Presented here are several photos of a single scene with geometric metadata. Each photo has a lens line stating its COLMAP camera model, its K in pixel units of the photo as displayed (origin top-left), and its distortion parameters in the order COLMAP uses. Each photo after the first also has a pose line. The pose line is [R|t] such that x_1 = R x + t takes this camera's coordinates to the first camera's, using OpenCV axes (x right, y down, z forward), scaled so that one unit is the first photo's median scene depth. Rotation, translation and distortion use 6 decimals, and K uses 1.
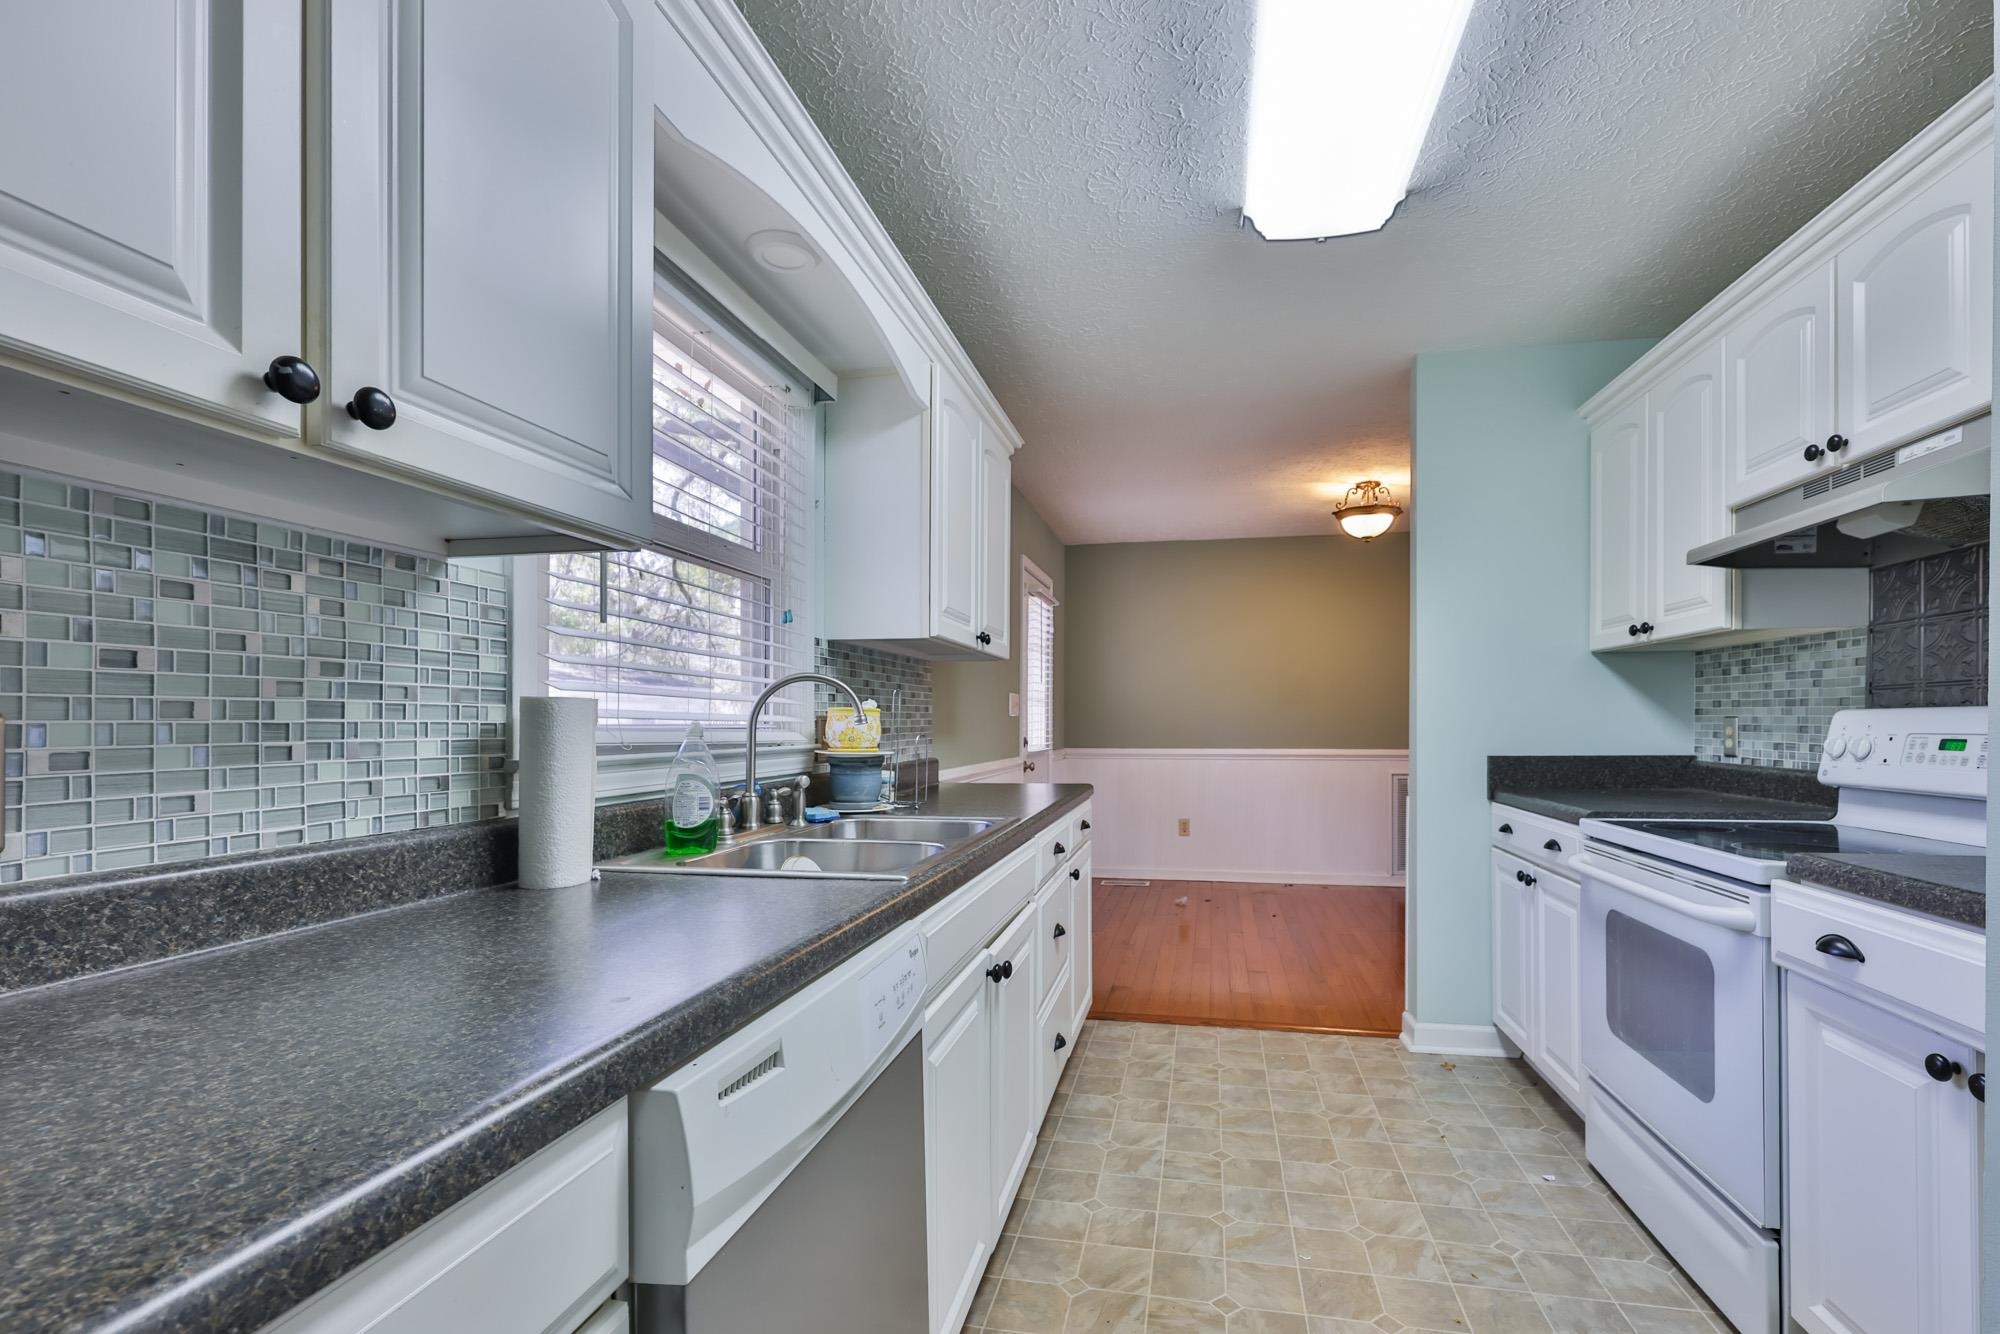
lens RADIAL K [[997.9, 0, 1001.8], [0, 997.9, 753.8], [0, 0, 1]] dist [-0.001100, -0.000129]
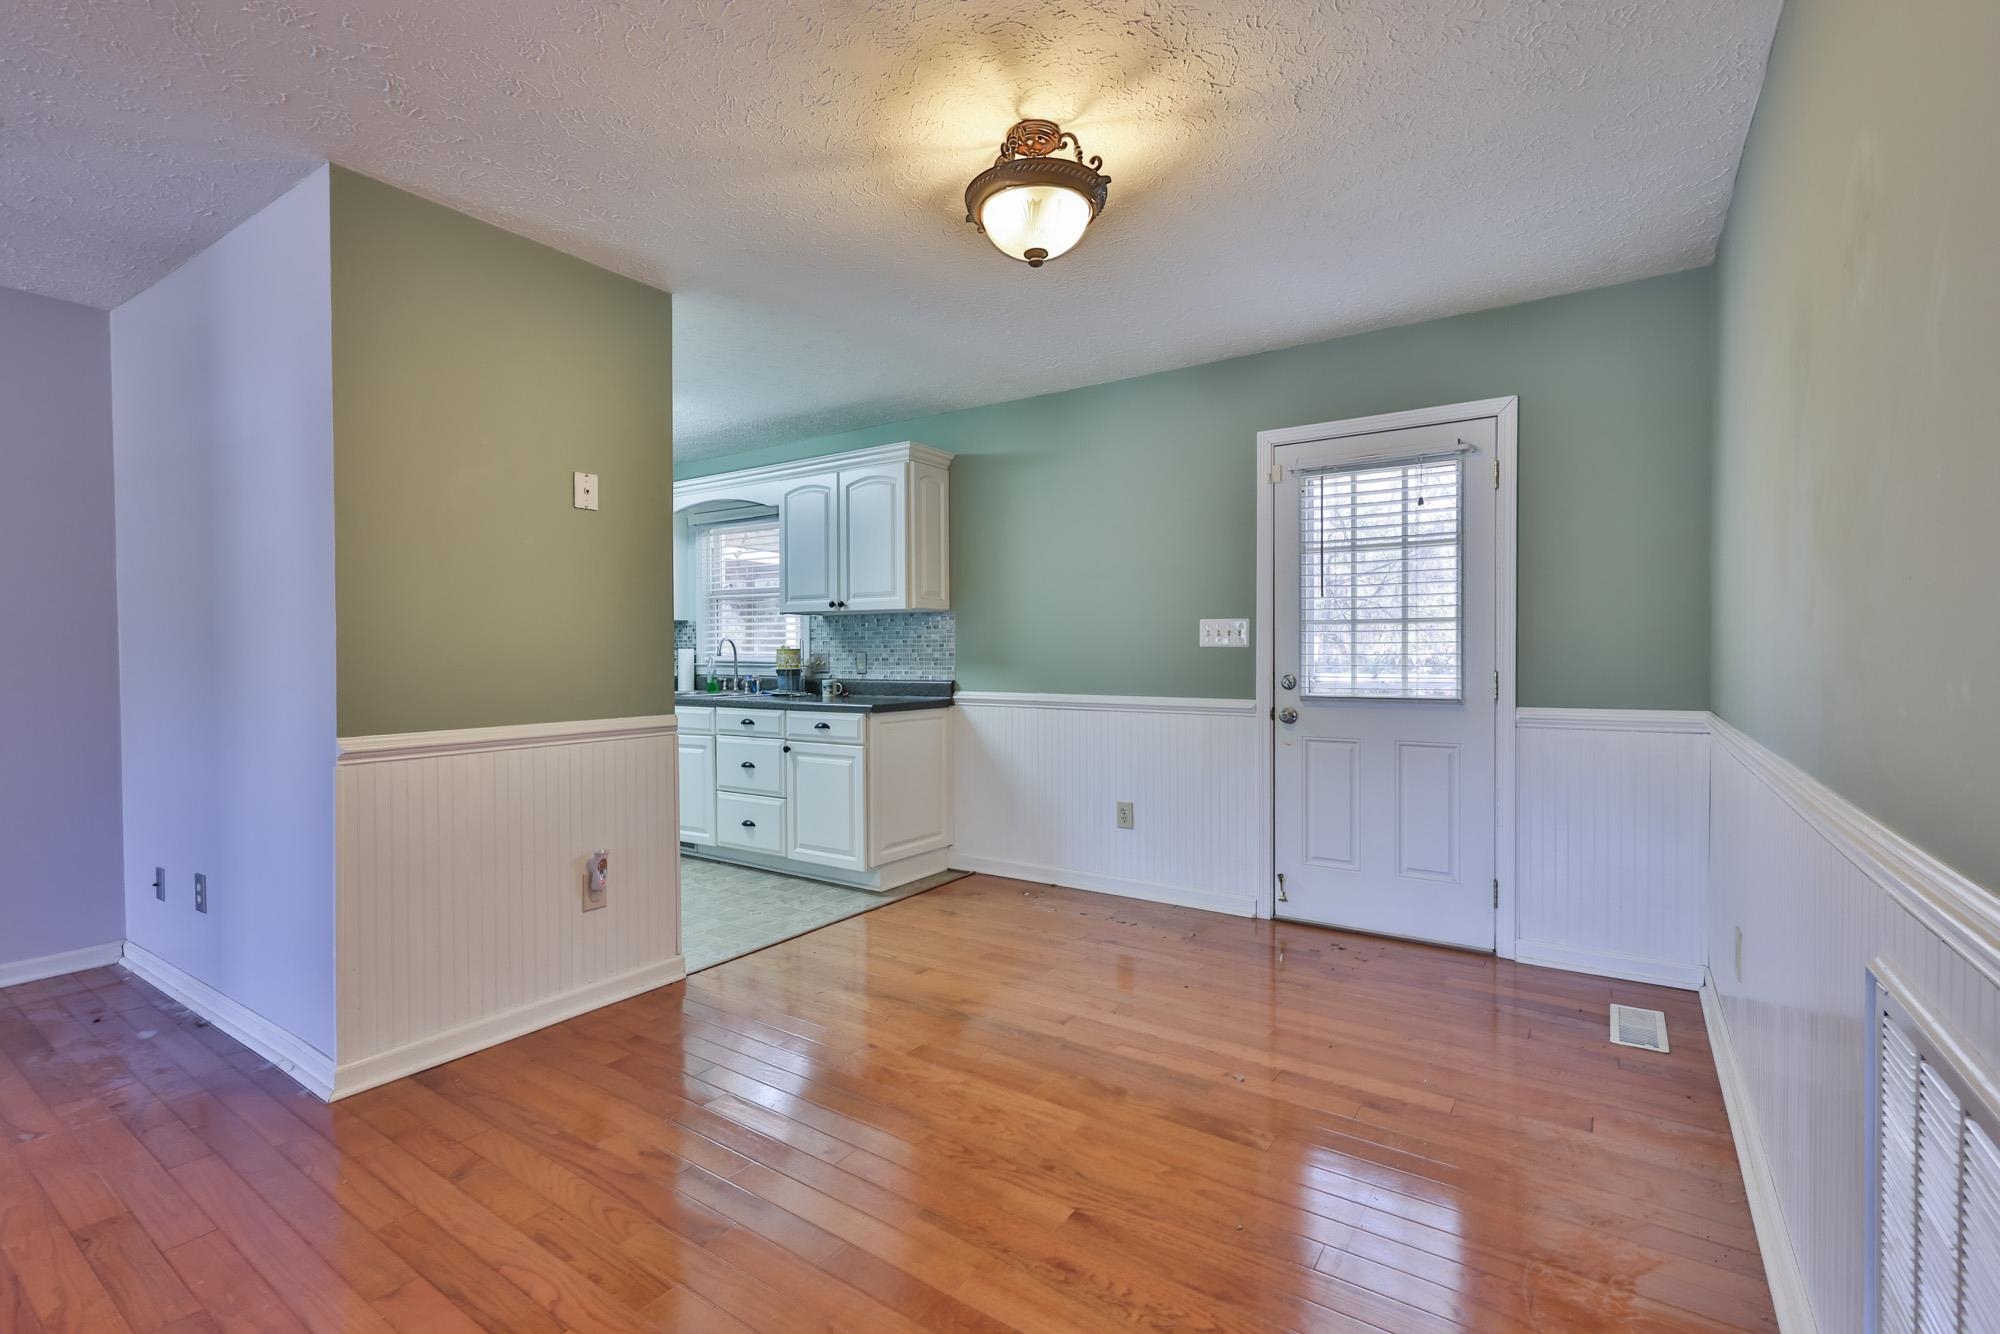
lens RADIAL K [[830.0, 0, 995.6], [0, 830.0, 662.9], [0, 0, 1]] dist [-0.002260, -0.000150]
pose [[-0.402015, 0.018840, -0.915439, 1.367784], [-0.024520, 0.999208, 0.031332, -0.081662], [0.915305, 0.035042, -0.401234, 2.146652]]
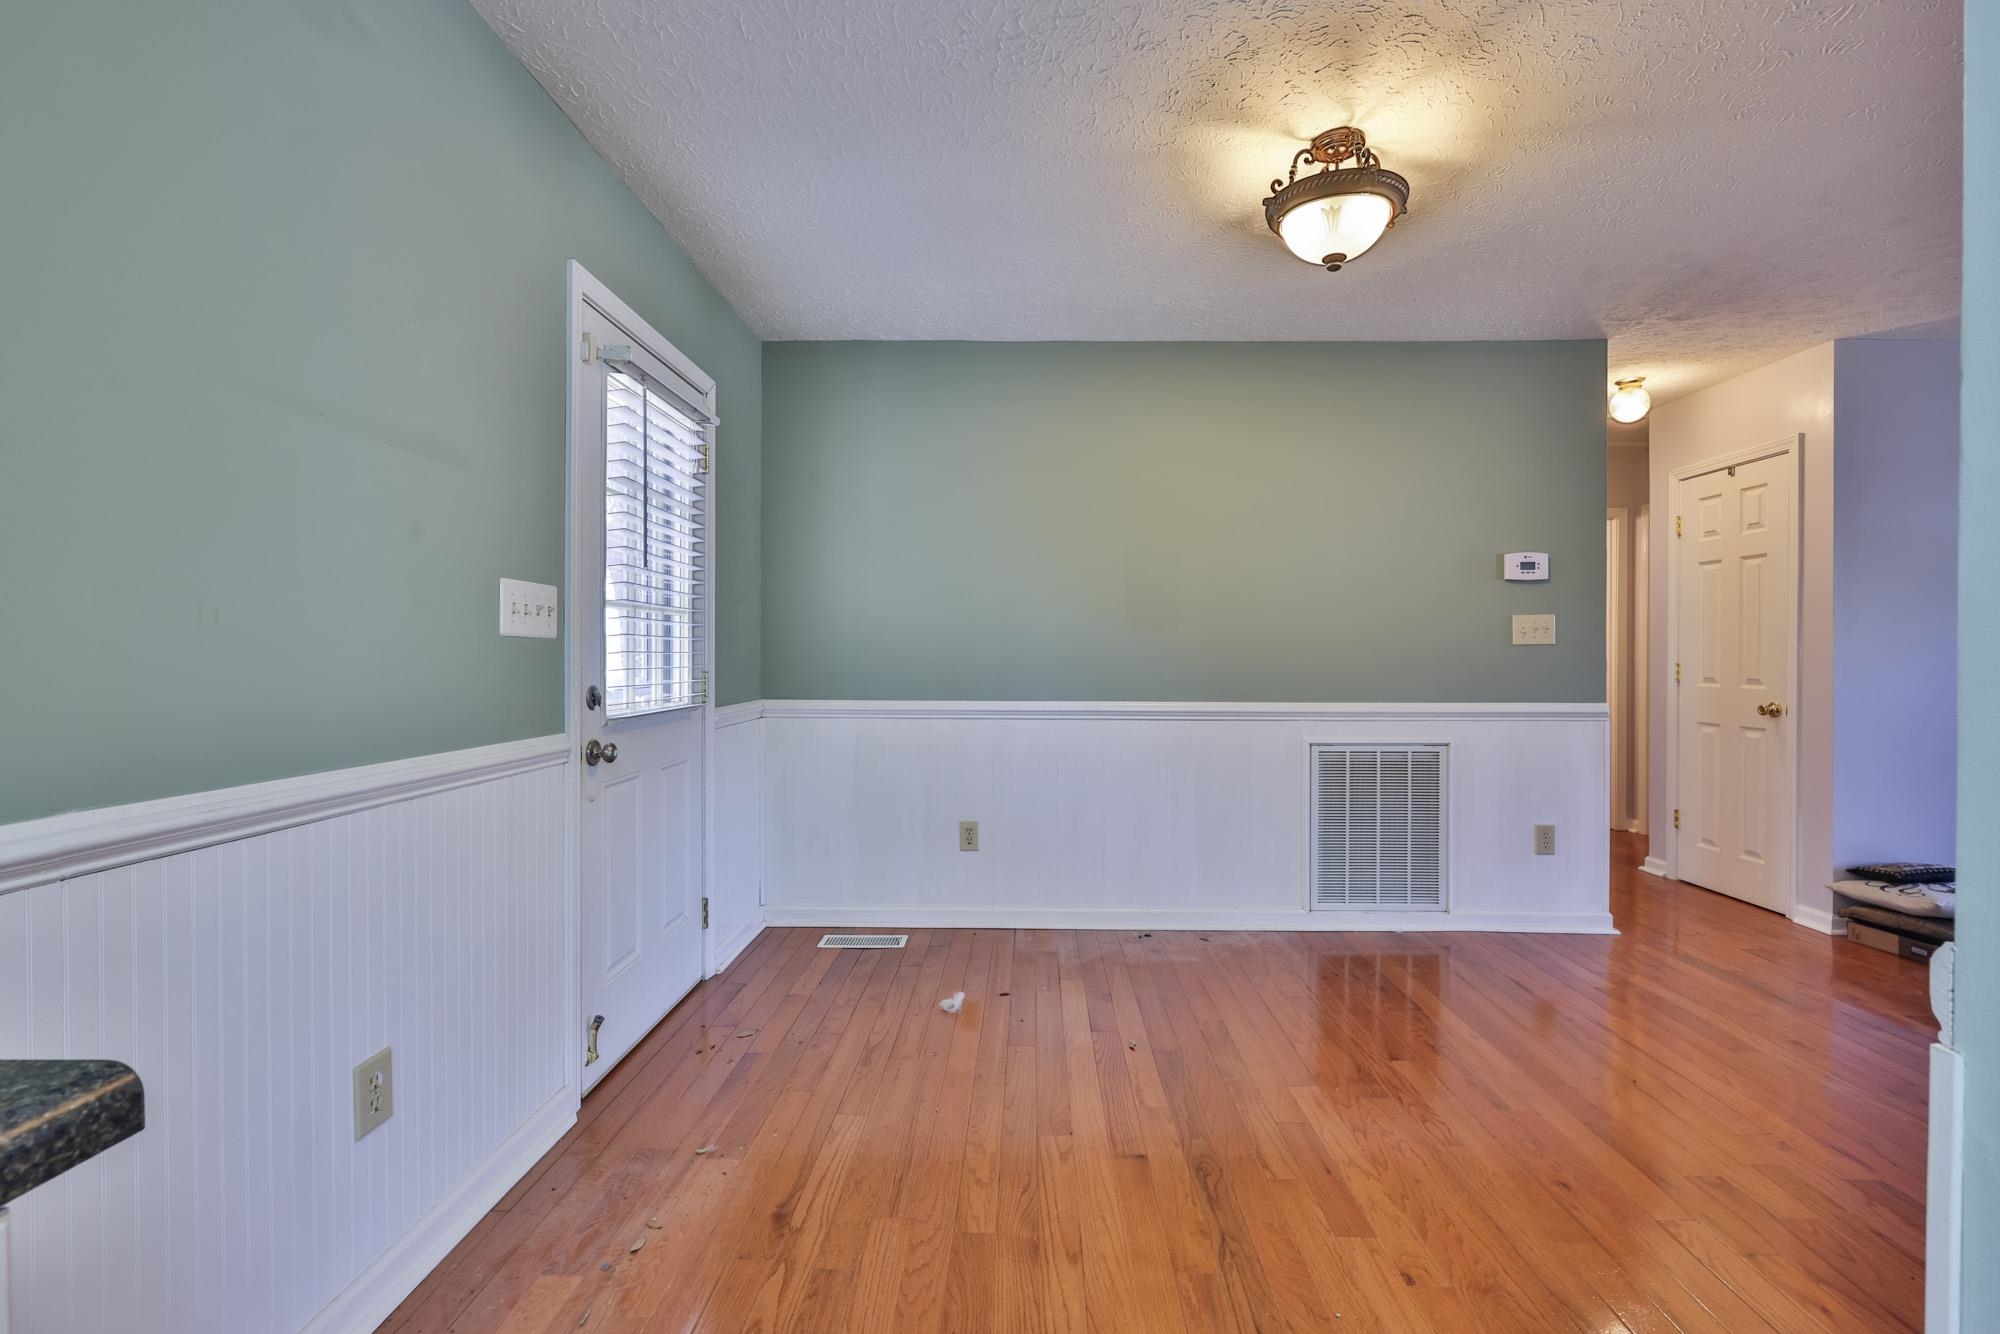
lens RADIAL K [[923.7, 0, 1022.0], [0, 923.7, 658.0], [0, 0, 1]] dist [-0.000883, -0.000050]
pose [[0.980651, 0.004627, 0.195708, 0.263602], [0.000891, 0.999605, -0.028096, -0.035685], [-0.195761, 0.027727, 0.980260, 1.142020]]
